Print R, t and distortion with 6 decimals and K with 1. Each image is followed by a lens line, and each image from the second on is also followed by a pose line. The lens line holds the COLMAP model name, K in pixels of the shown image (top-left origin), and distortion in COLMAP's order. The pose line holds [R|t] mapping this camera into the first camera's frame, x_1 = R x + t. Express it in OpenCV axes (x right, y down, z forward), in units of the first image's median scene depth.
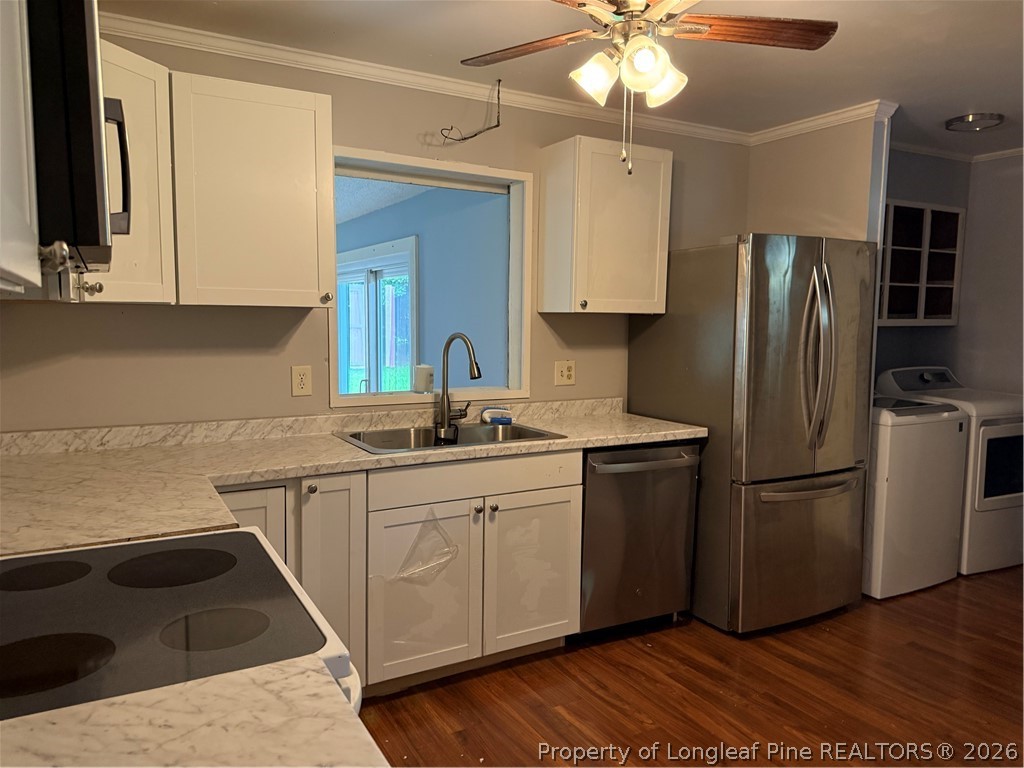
lens RADIAL K [[714.1, 0, 511.8], [0, 714.1, 378.1], [0, 0, 1]] dist [0.059076, -0.069602]
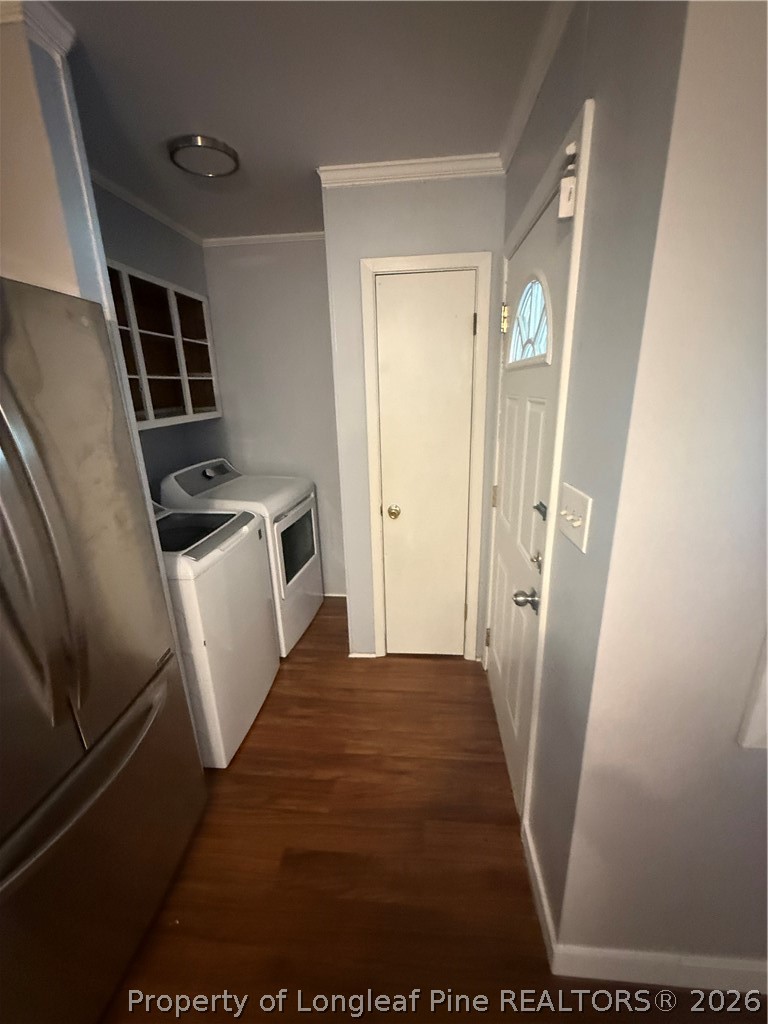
lens RADIAL K [[407.4, 0, 383.1], [0, 407.4, 506.4], [0, 0, 1]] dist [-0.000970, 0.000383]
pose [[0.567444, -0.258938, 0.781638, 0.268067], [0.113496, 0.964803, 0.237222, -0.065876], [-0.815553, -0.045898, 0.576860, 0.493981]]
